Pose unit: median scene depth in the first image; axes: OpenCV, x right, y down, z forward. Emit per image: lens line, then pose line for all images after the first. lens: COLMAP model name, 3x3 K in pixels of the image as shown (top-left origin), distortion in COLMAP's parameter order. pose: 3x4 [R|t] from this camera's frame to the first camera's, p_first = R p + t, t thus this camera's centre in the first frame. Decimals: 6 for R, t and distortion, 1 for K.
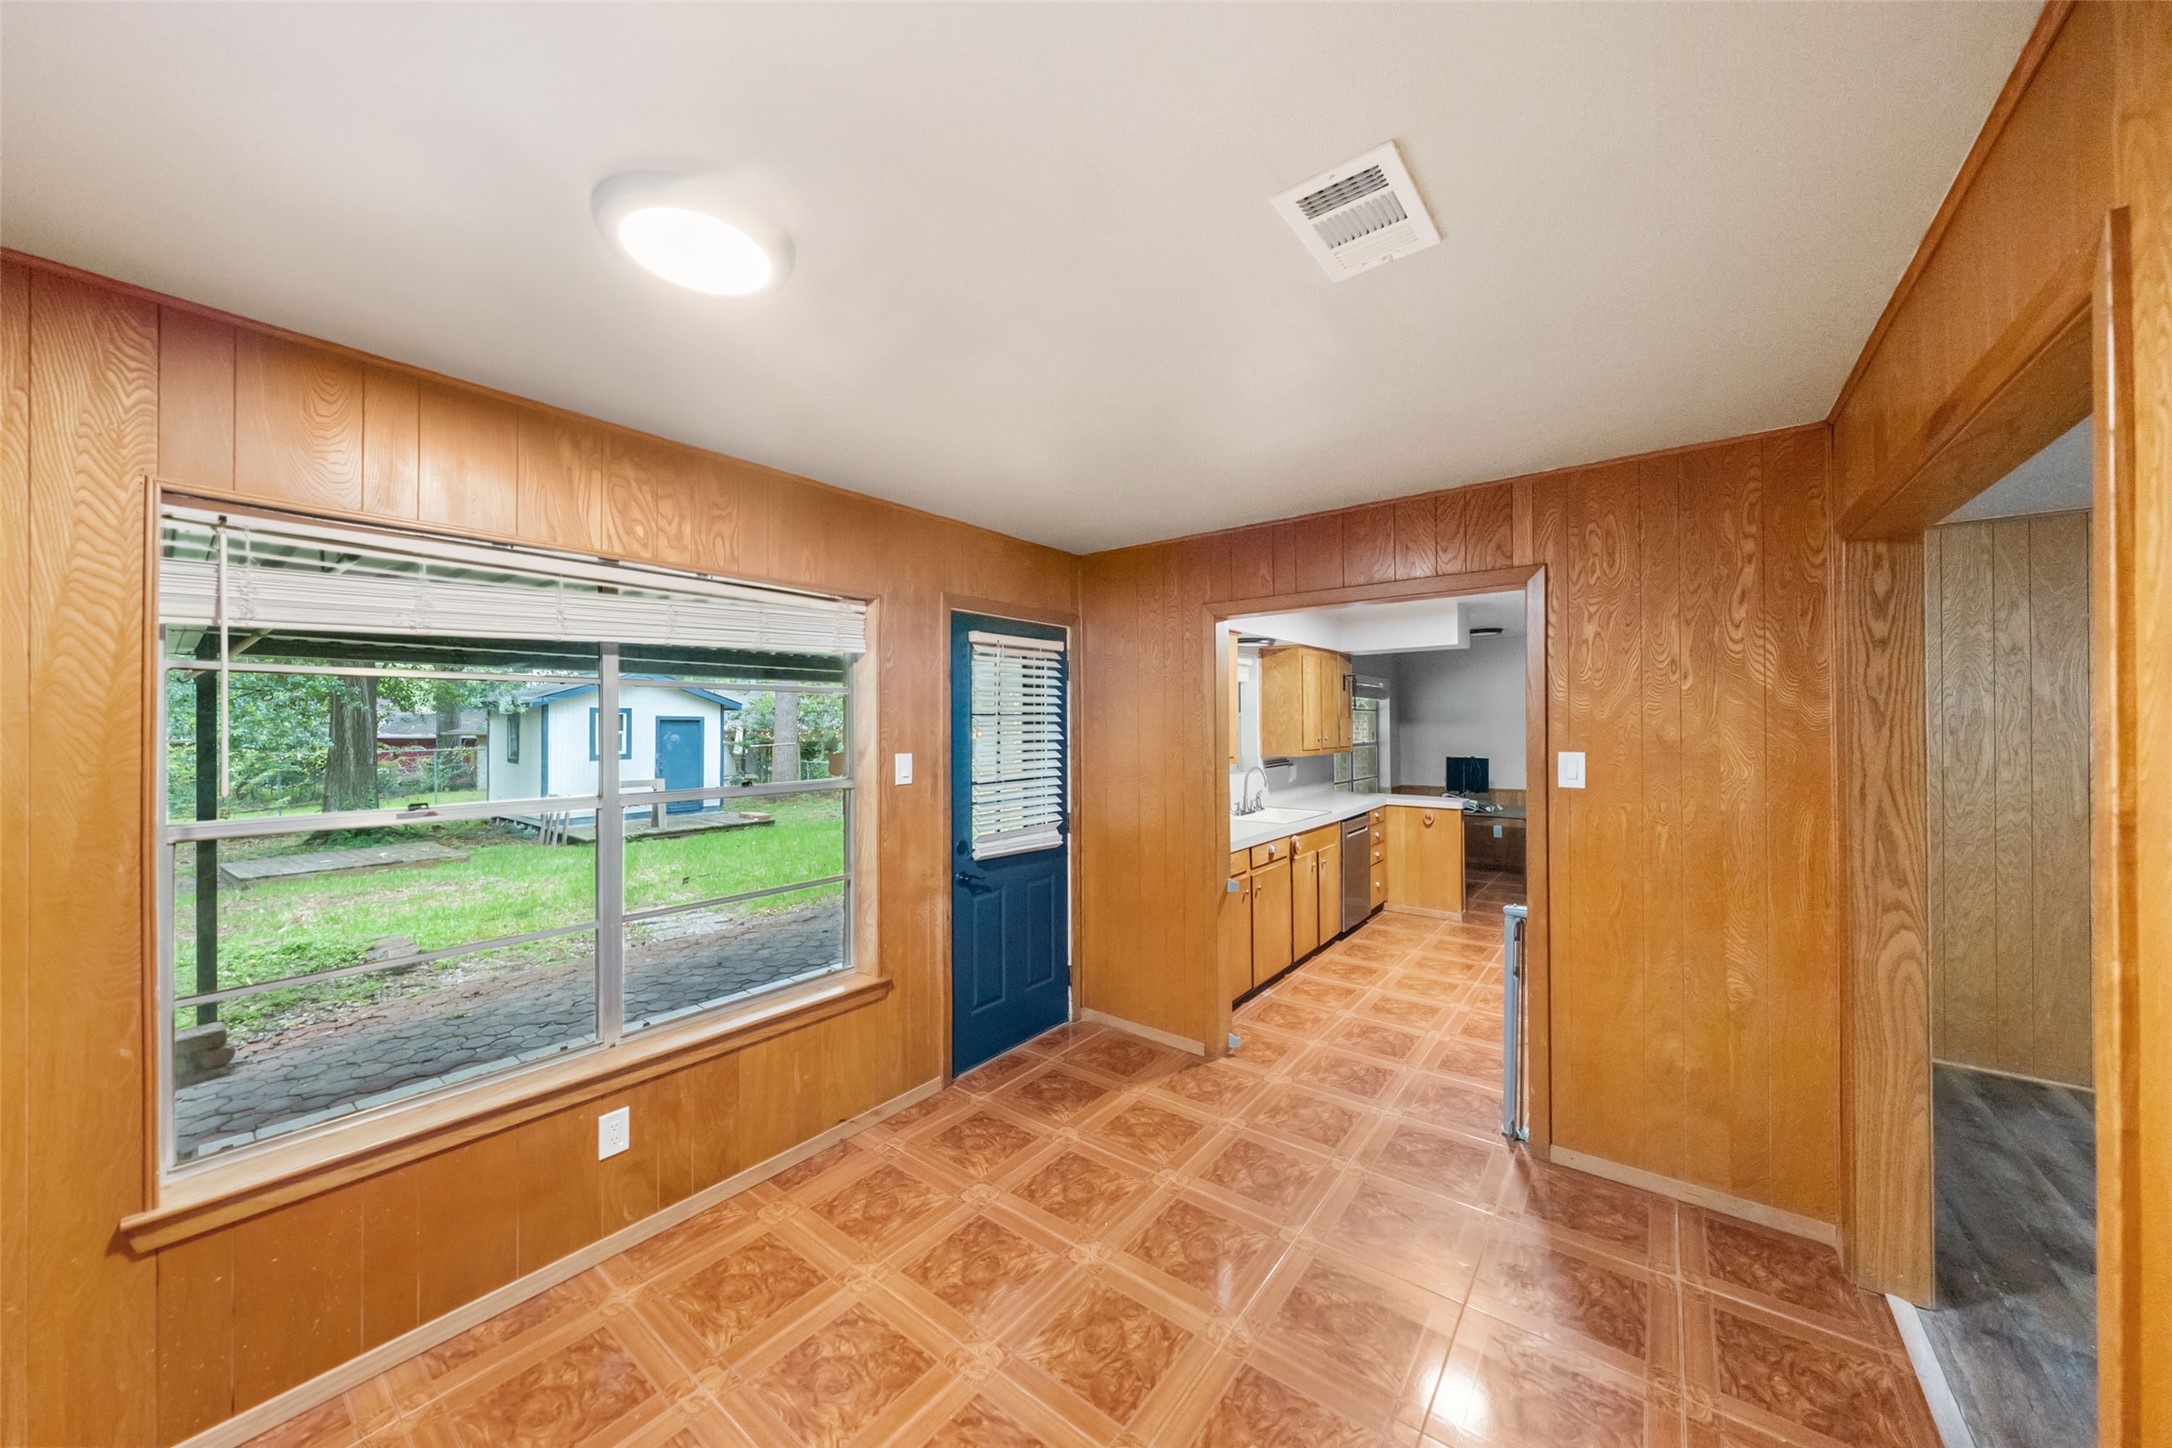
lens RADIAL K [[748.6, 0, 1083.8], [0, 748.6, 727.6], [0, 0, 1]] dist [-0.001198, -0.000115]
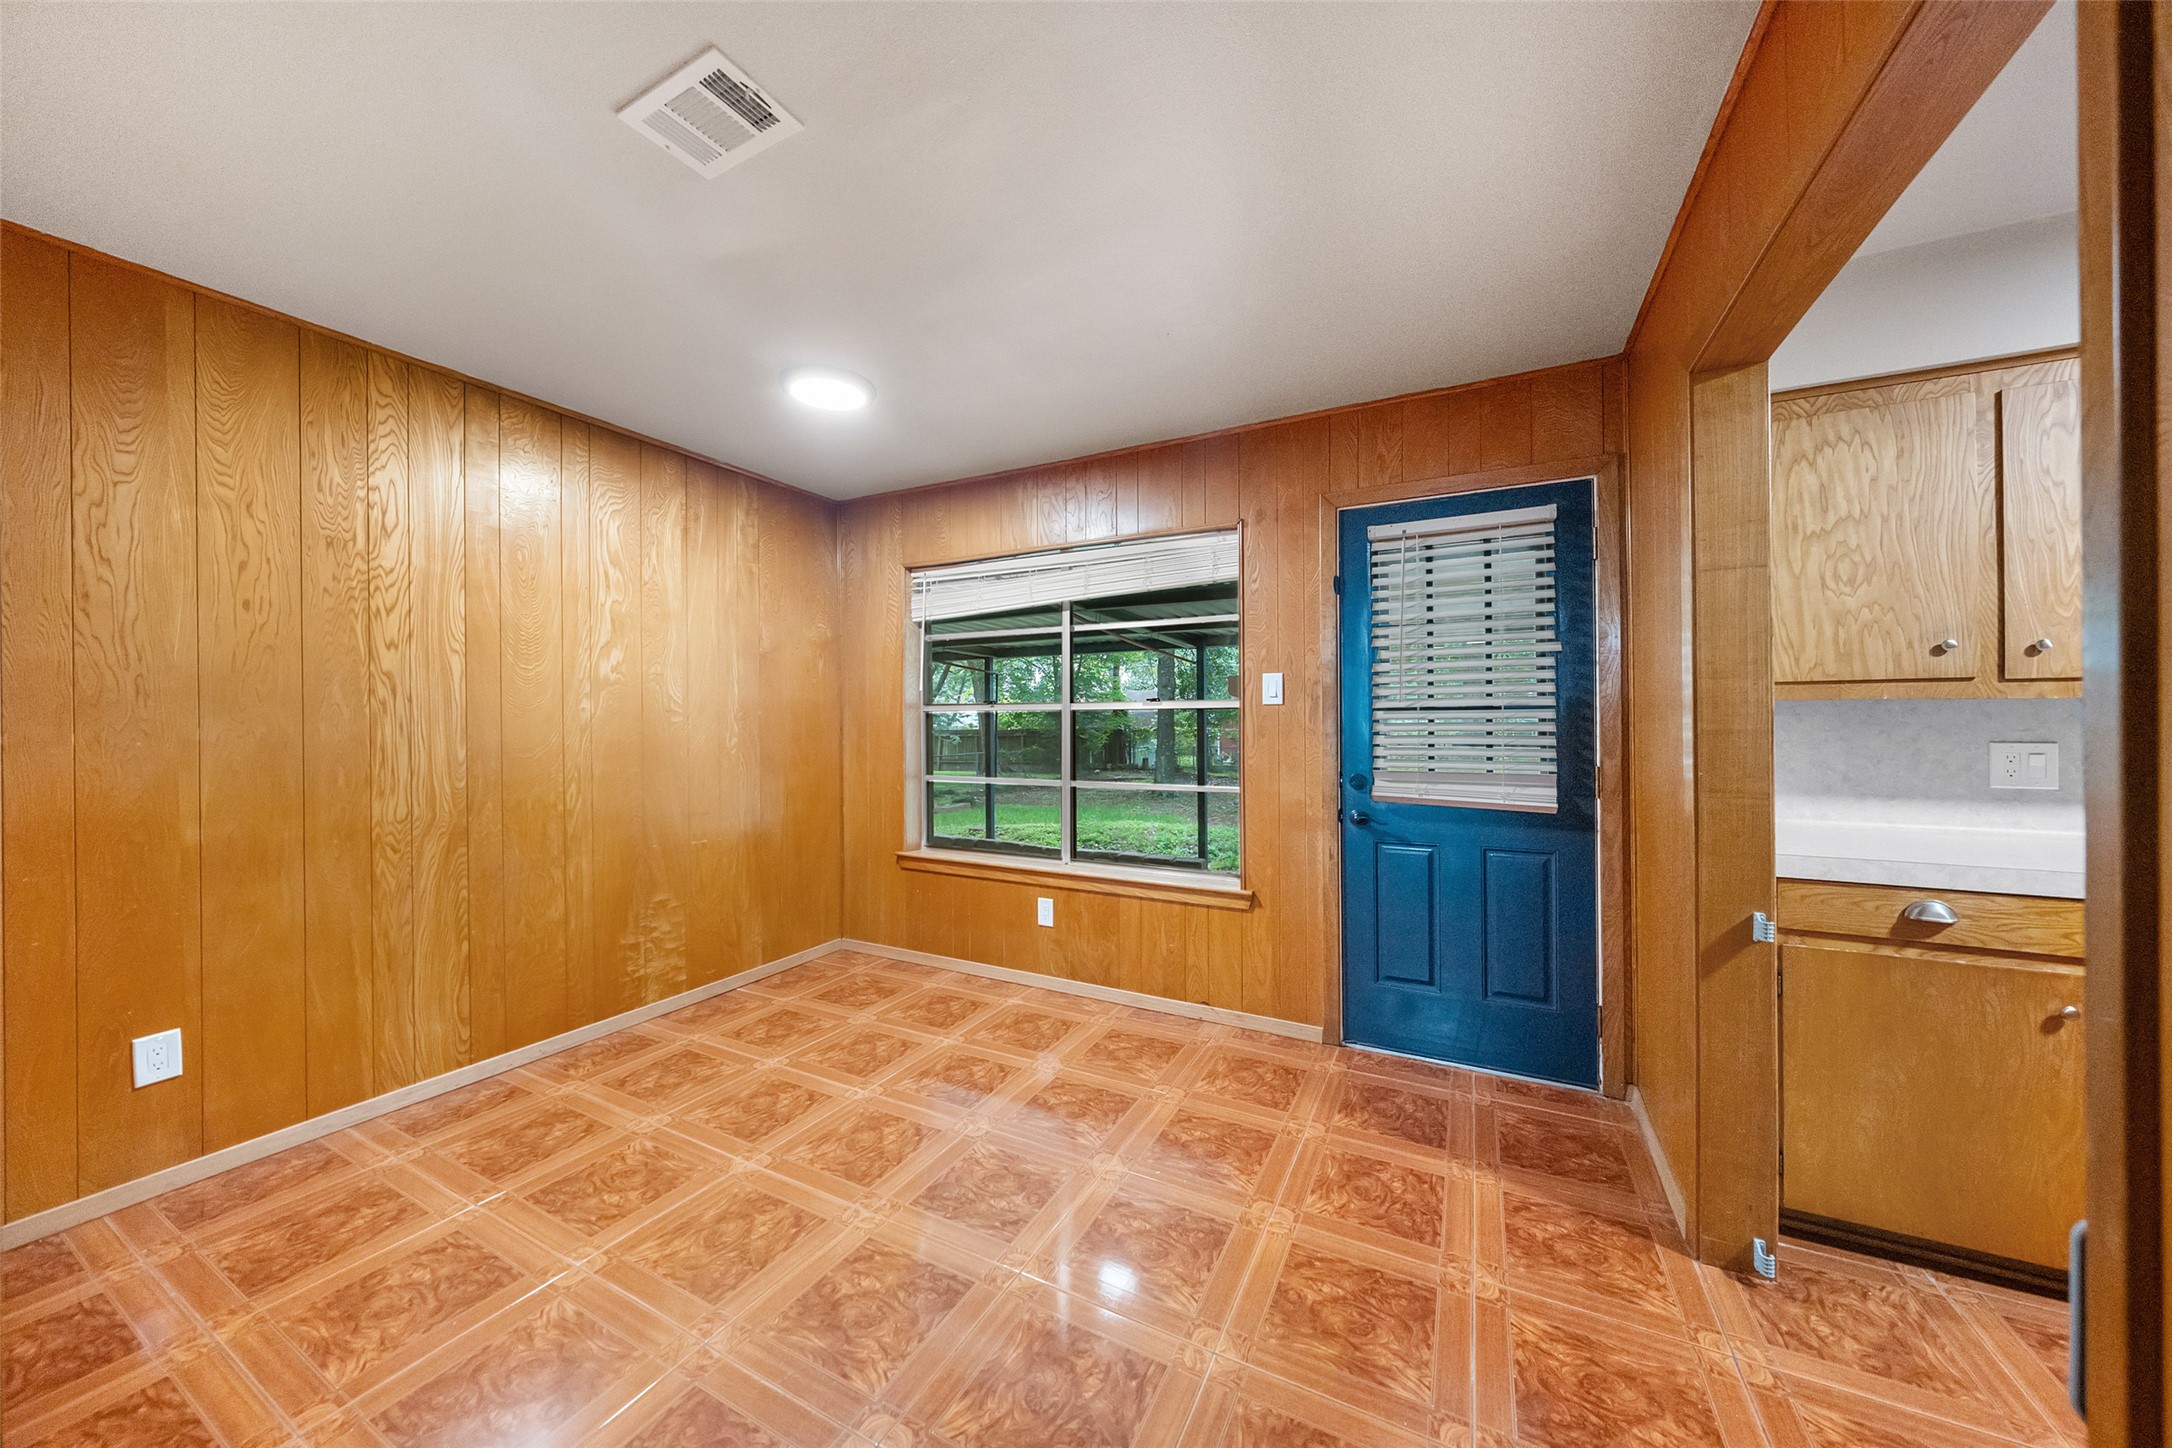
lens RADIAL K [[744.6, 0, 1078.8], [0, 744.6, 716.4], [0, 0, 1]] dist [0.000252, -0.000024]
pose [[0.173994, 0.000659, -0.984747, 0.697169], [-0.002247, 0.999997, 0.000272, 0.095156], [0.984744, 0.002166, 0.173995, 0.591865]]
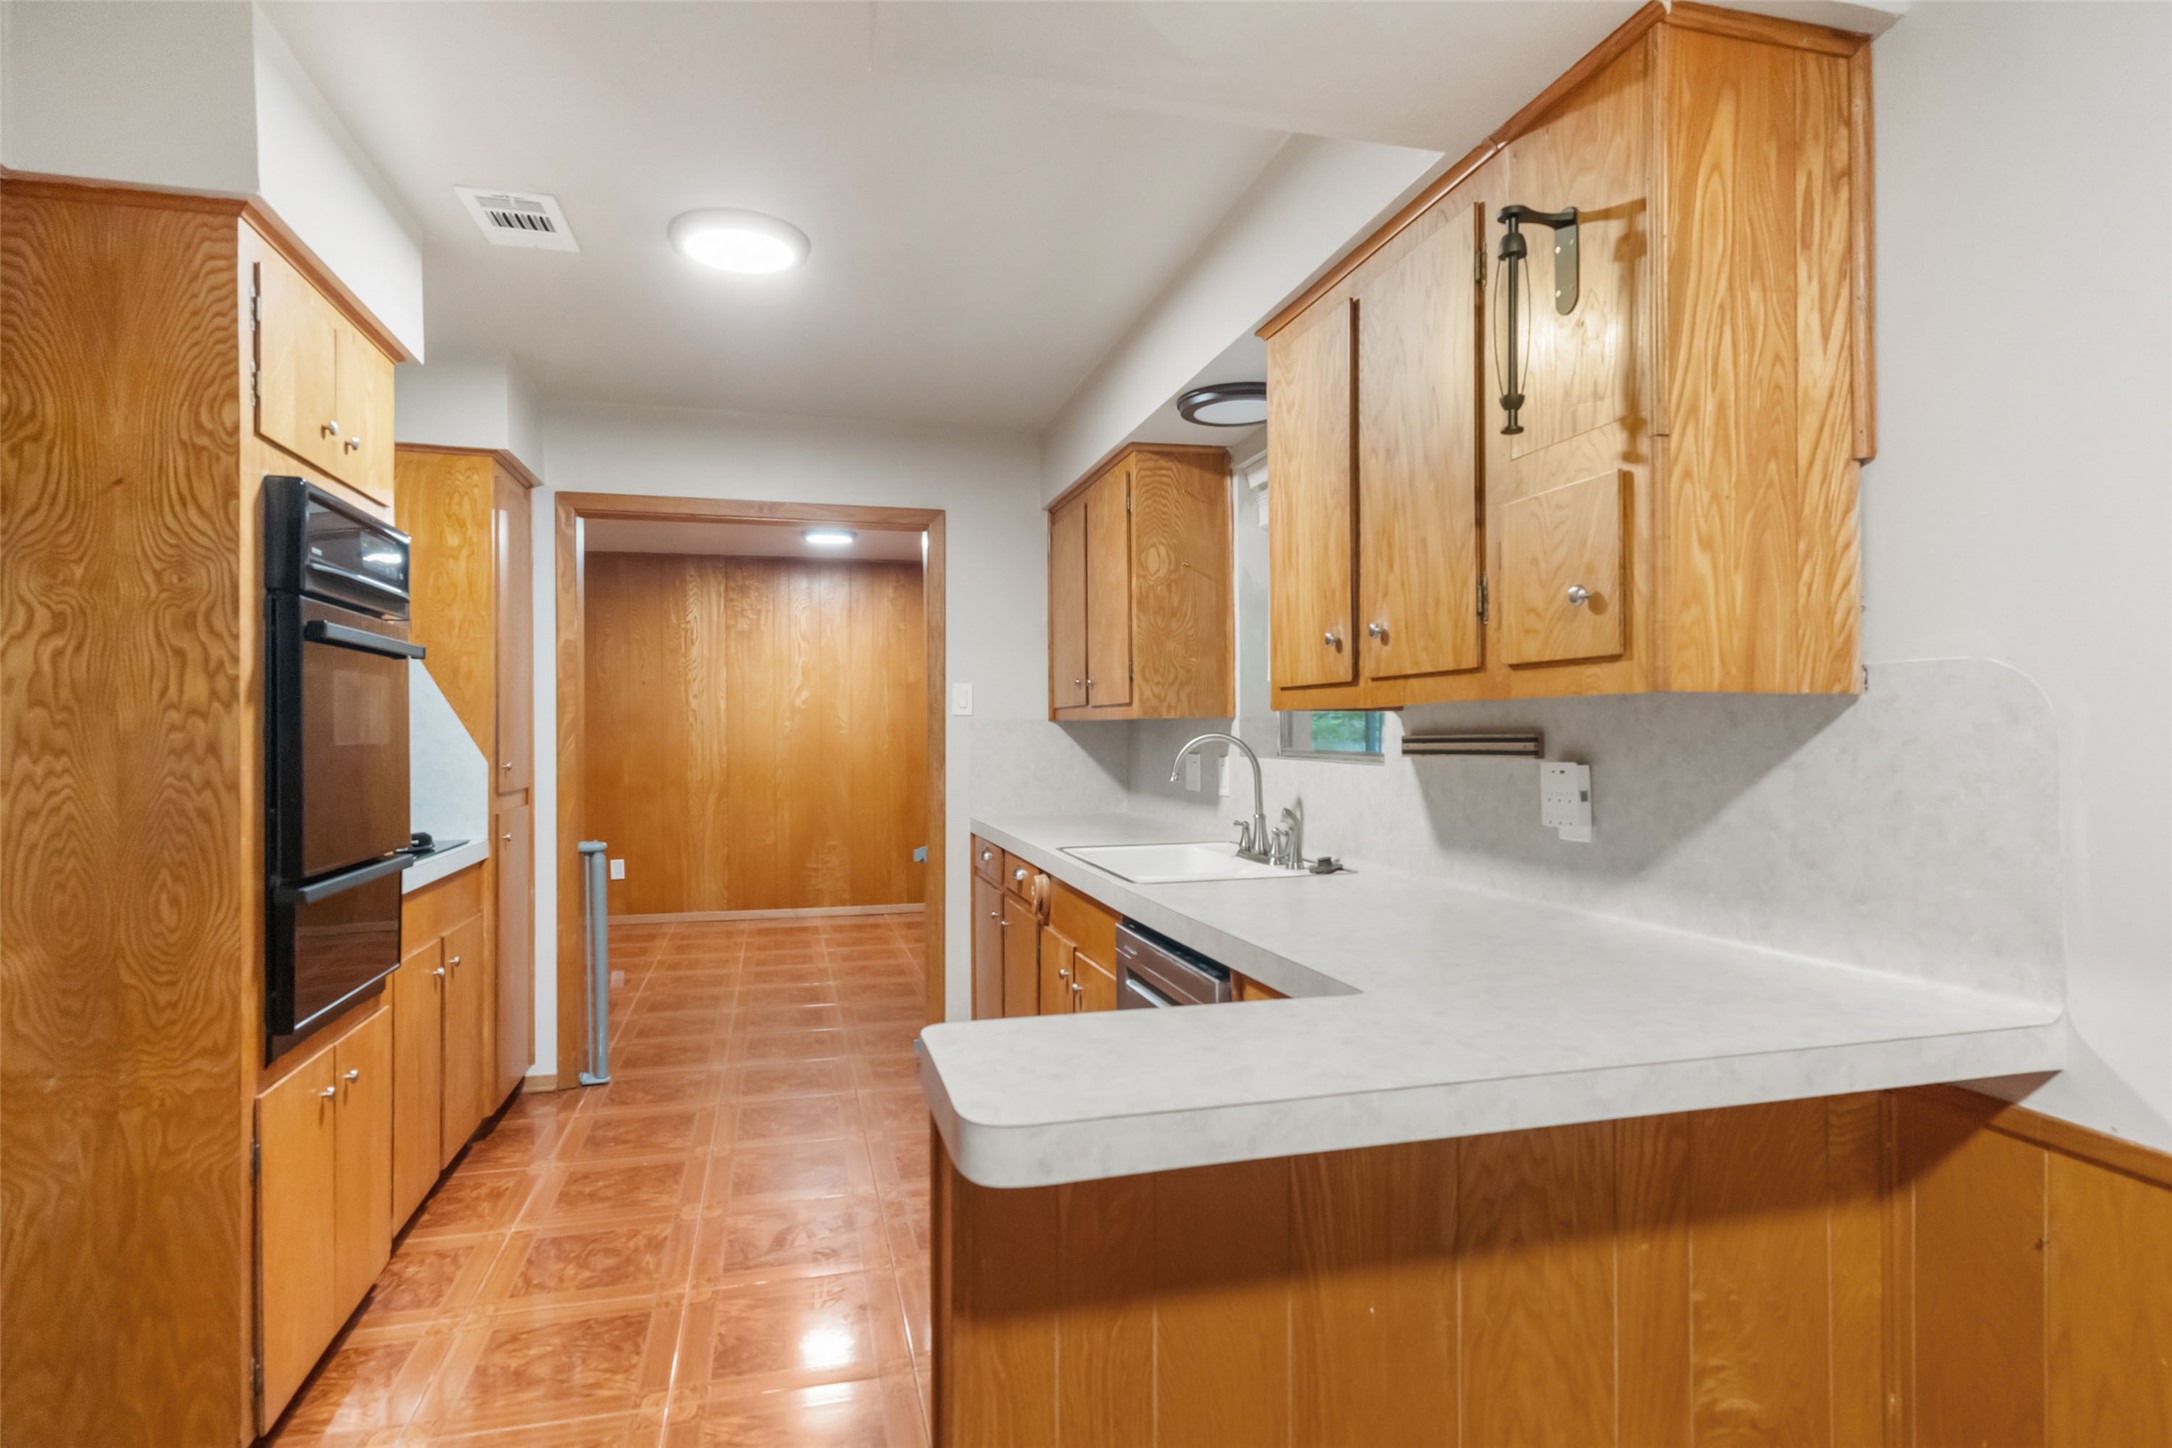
lens RADIAL K [[1157.9, 0, 1087.6], [0, 1157.9, 717.6], [0, 0, 1]] dist [0.002945, 0.000074]
pose [[-0.607877, 0.000346, -0.794031, 1.304967], [0.003587, 0.999991, -0.002310, 0.076171], [0.794023, -0.004252, -0.607873, 2.291340]]
